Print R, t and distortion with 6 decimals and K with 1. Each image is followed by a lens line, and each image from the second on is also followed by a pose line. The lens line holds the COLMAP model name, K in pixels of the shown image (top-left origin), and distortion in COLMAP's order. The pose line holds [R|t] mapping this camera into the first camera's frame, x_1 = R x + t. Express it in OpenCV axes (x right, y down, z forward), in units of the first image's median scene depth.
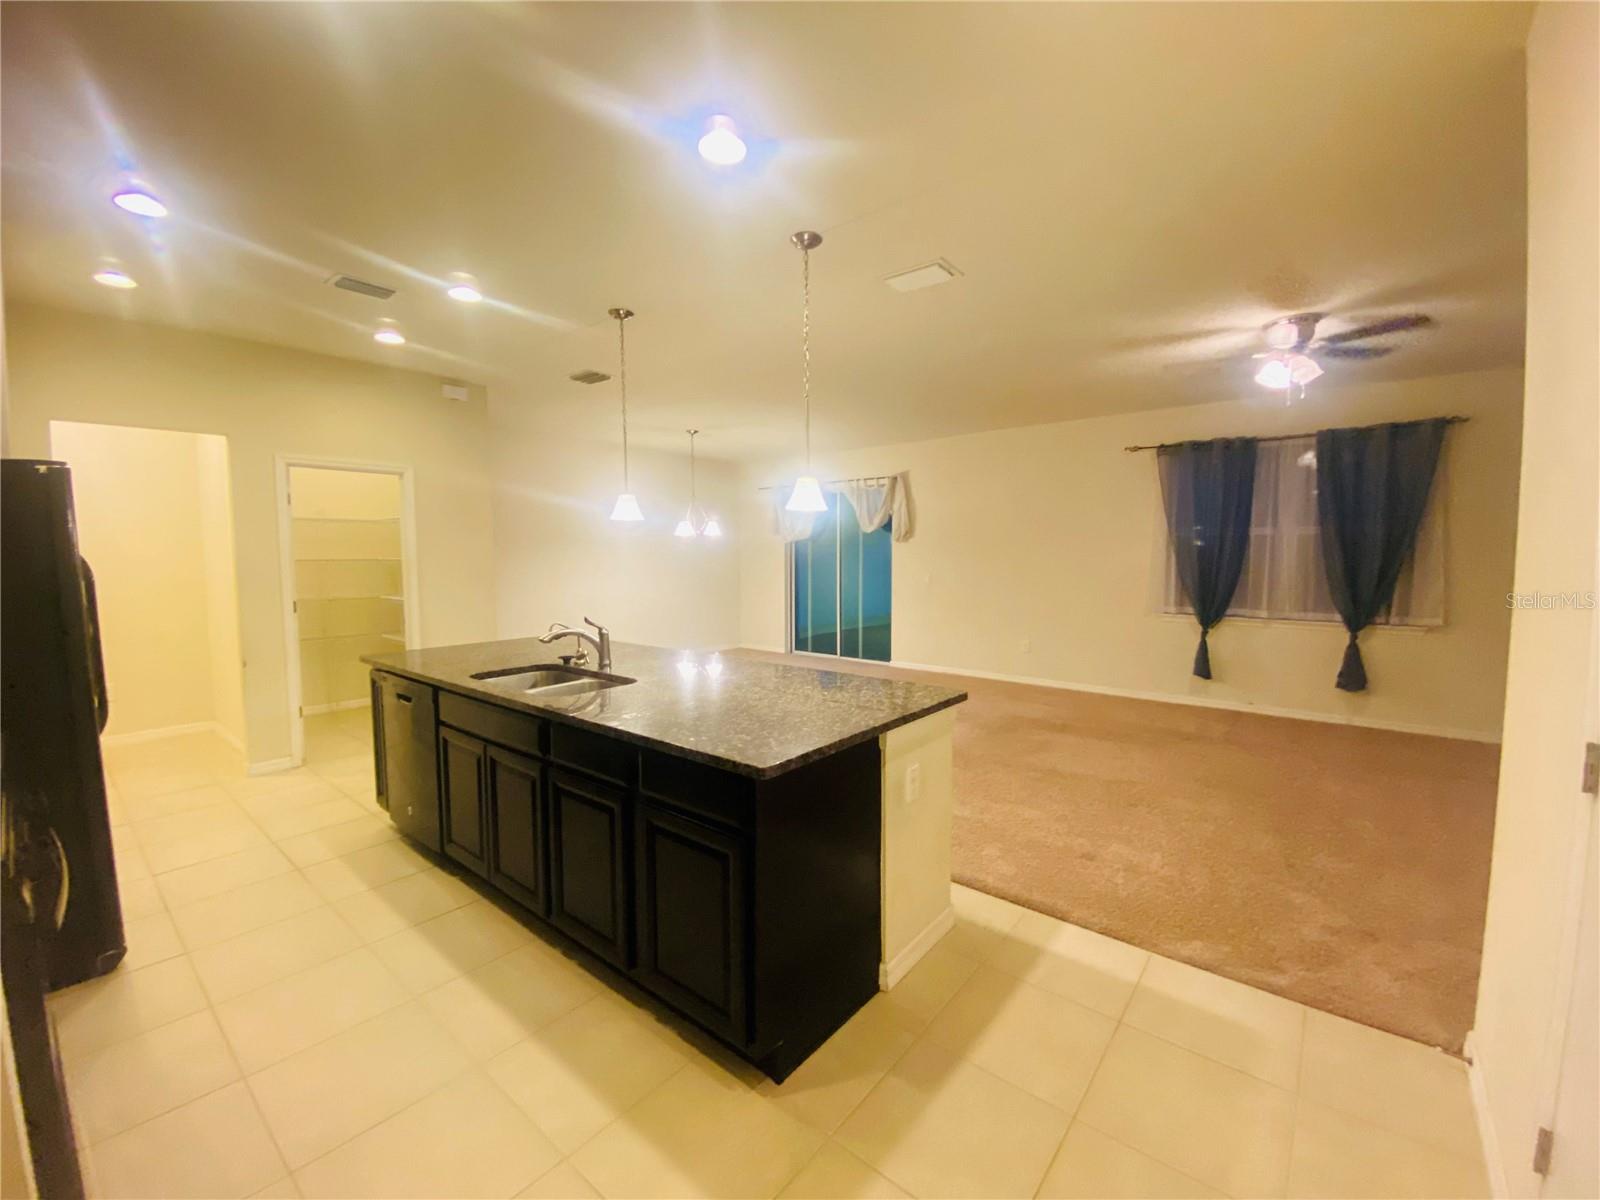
lens RADIAL K [[655.2, 0, 804.8], [0, 655.2, 601.1], [0, 0, 1]] dist [0.002995, -0.004174]
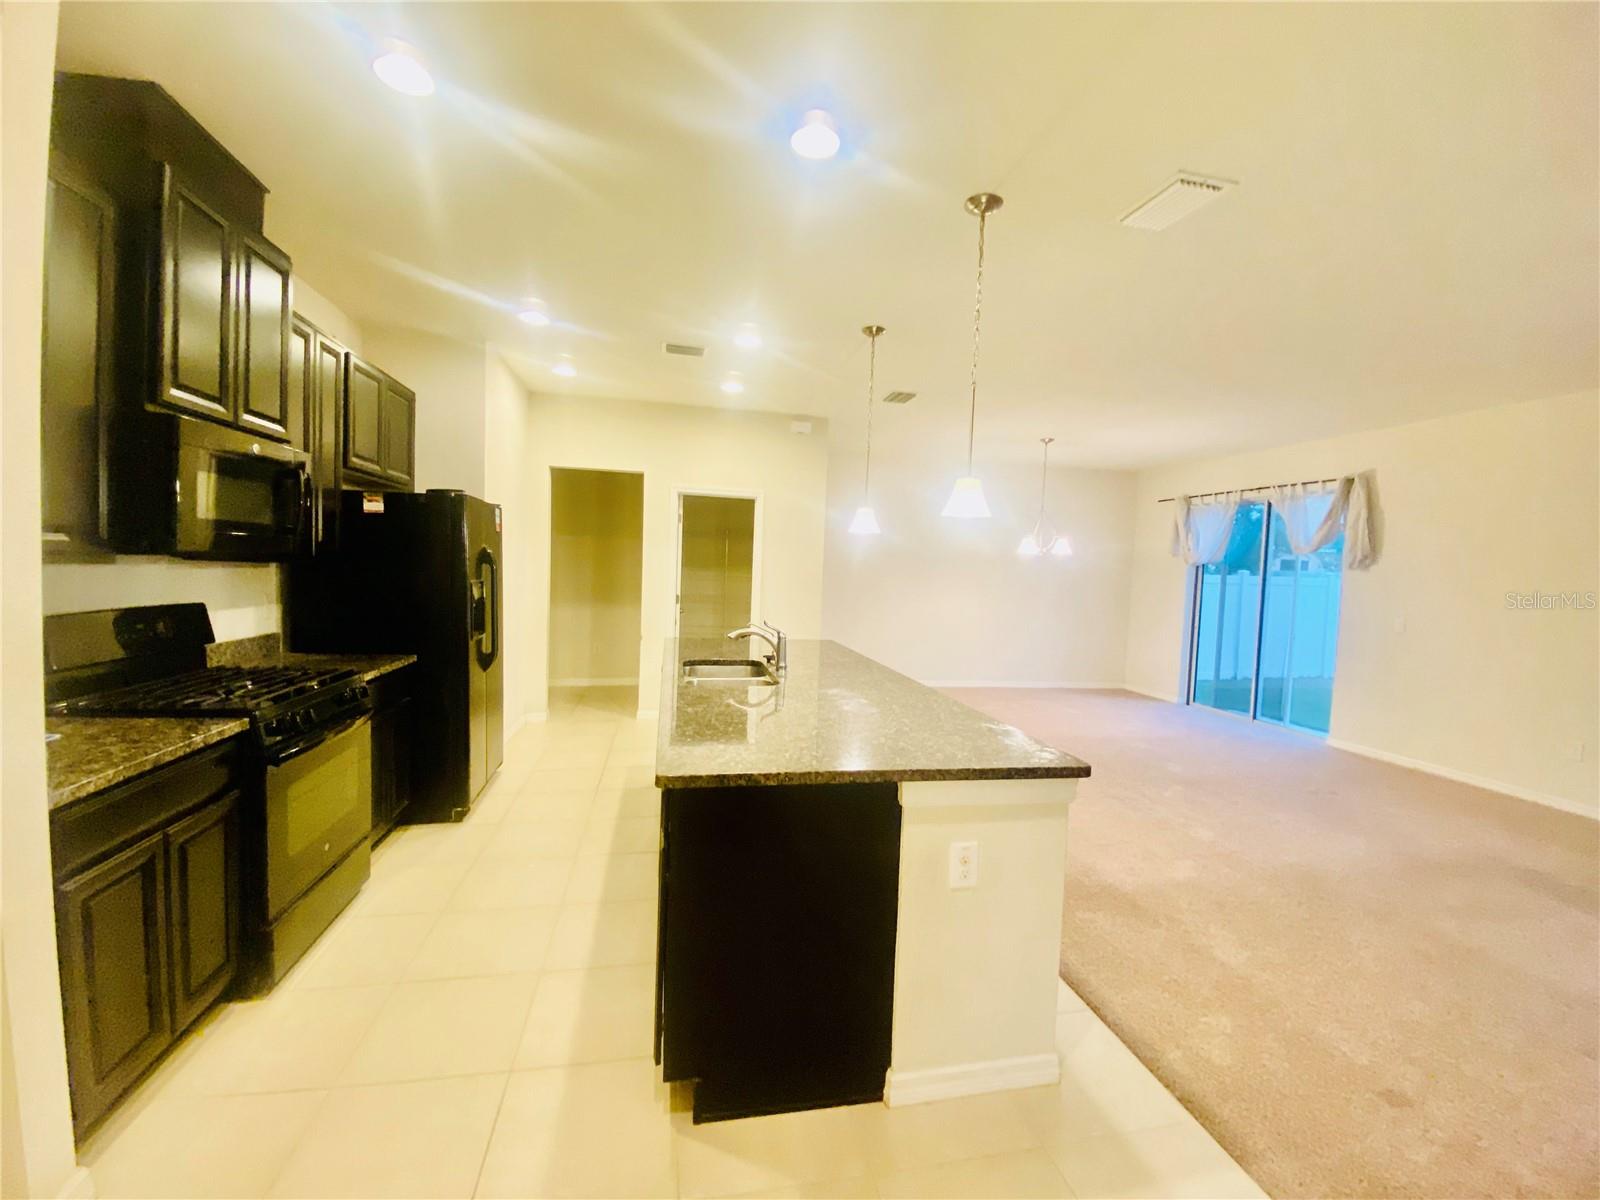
lens RADIAL K [[655.2, 0, 801.2], [0, 655.2, 603.7], [0, 0, 1]] dist [0.002995, -0.004174]
pose [[0.770518, 0.065825, -0.634010, 0.223544], [-0.084553, 0.996419, 0.000693, -0.005080], [0.631785, 0.053073, 0.773324, 0.120406]]
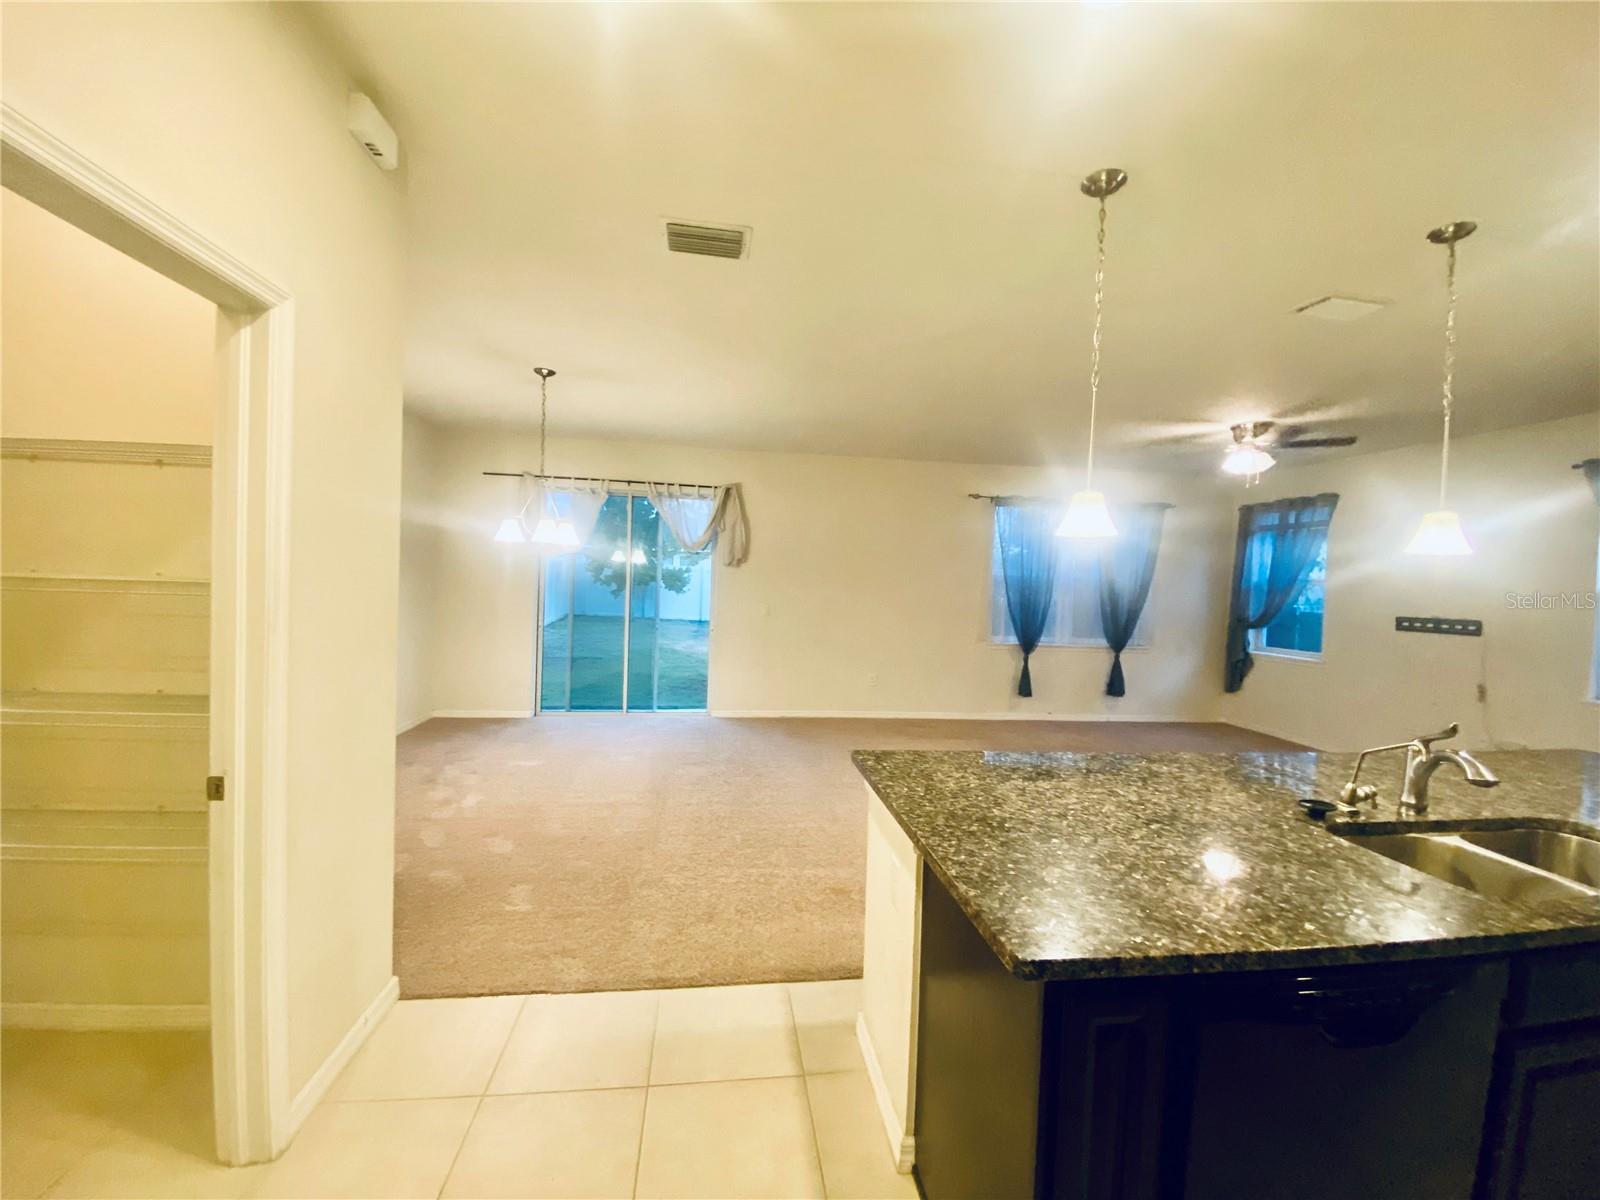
lens RADIAL K [[655.2, 0, 795.3], [0, 655.2, 605.9], [0, 0, 1]] dist [0.002995, -0.004174]
pose [[0.693496, -0.001537, 0.720459, -0.653956], [0.016947, 0.999756, -0.014180, -0.043561], [-0.720261, 0.022044, 0.693353, 0.593690]]
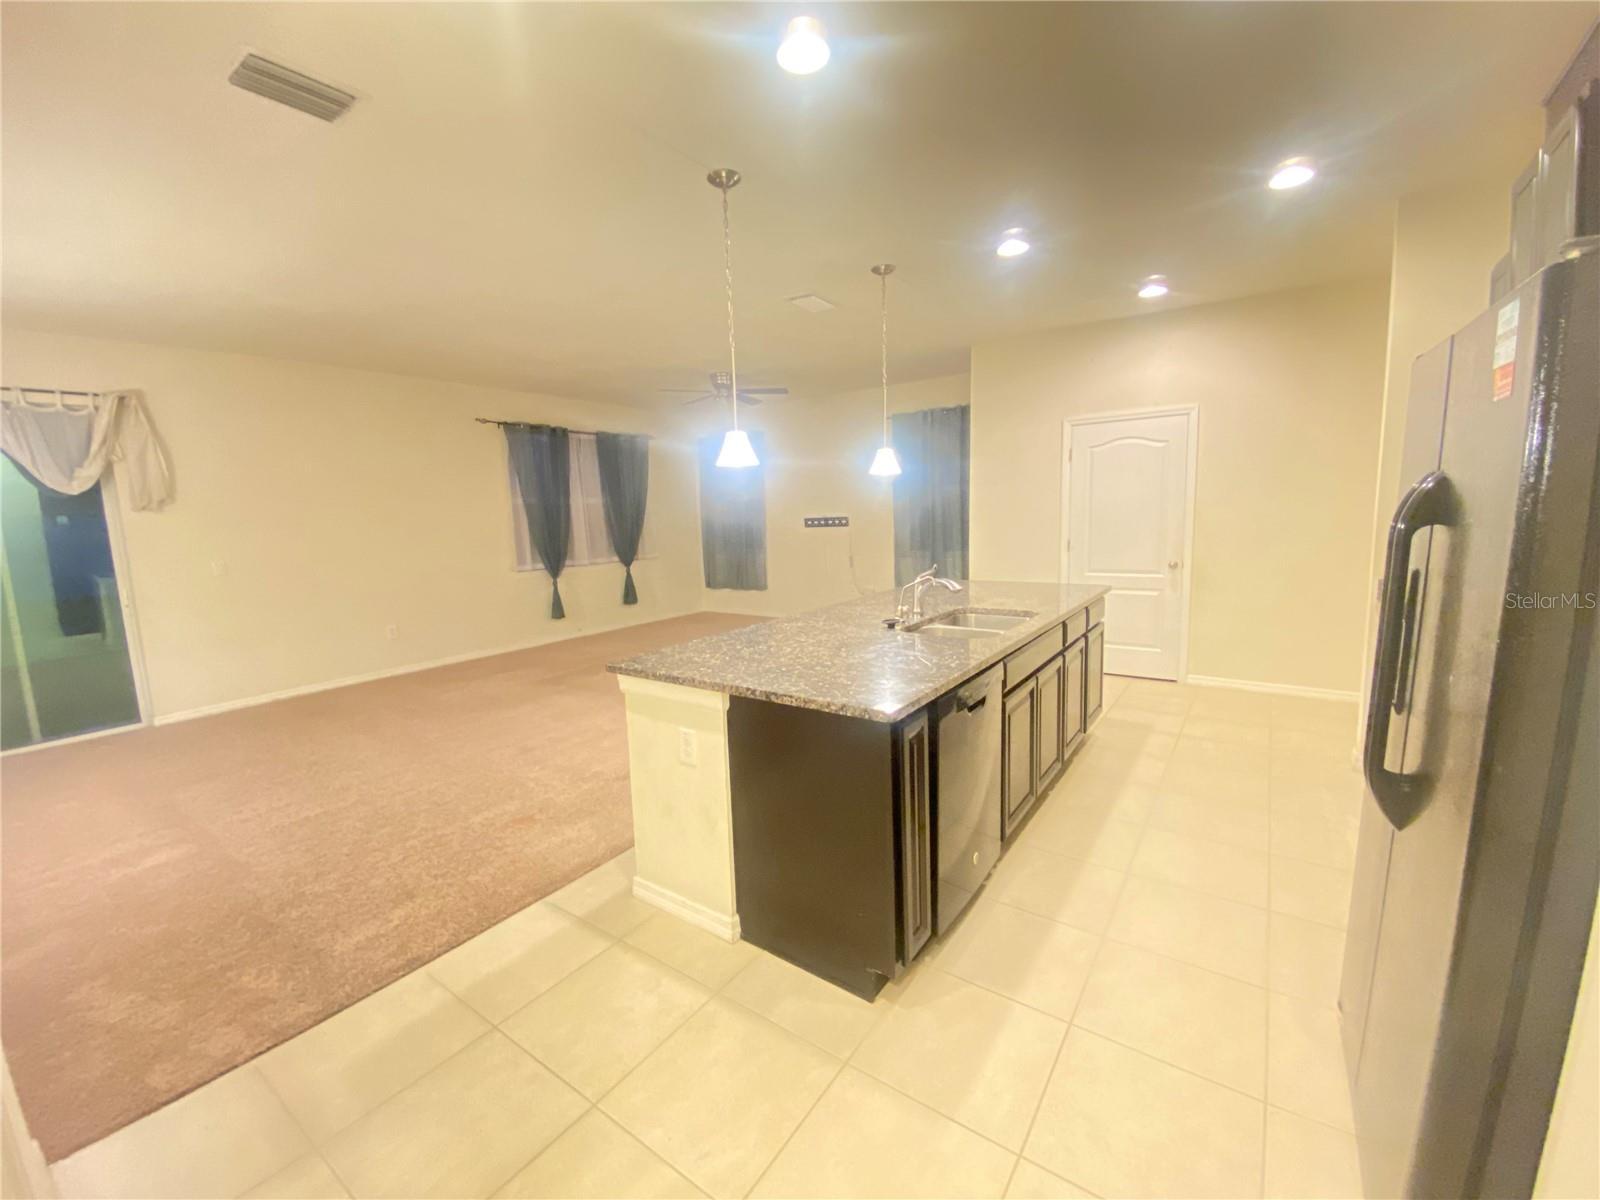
lens RADIAL K [[655.2, 0, 805.0], [0, 655.2, 604.7], [0, 0, 1]] dist [0.002995, -0.004174]
pose [[-0.049014, -0.141223, 0.988764, -0.780919], [0.108250, 0.983371, 0.145818, -0.048398], [-0.992915, 0.114181, -0.032912, 0.719913]]
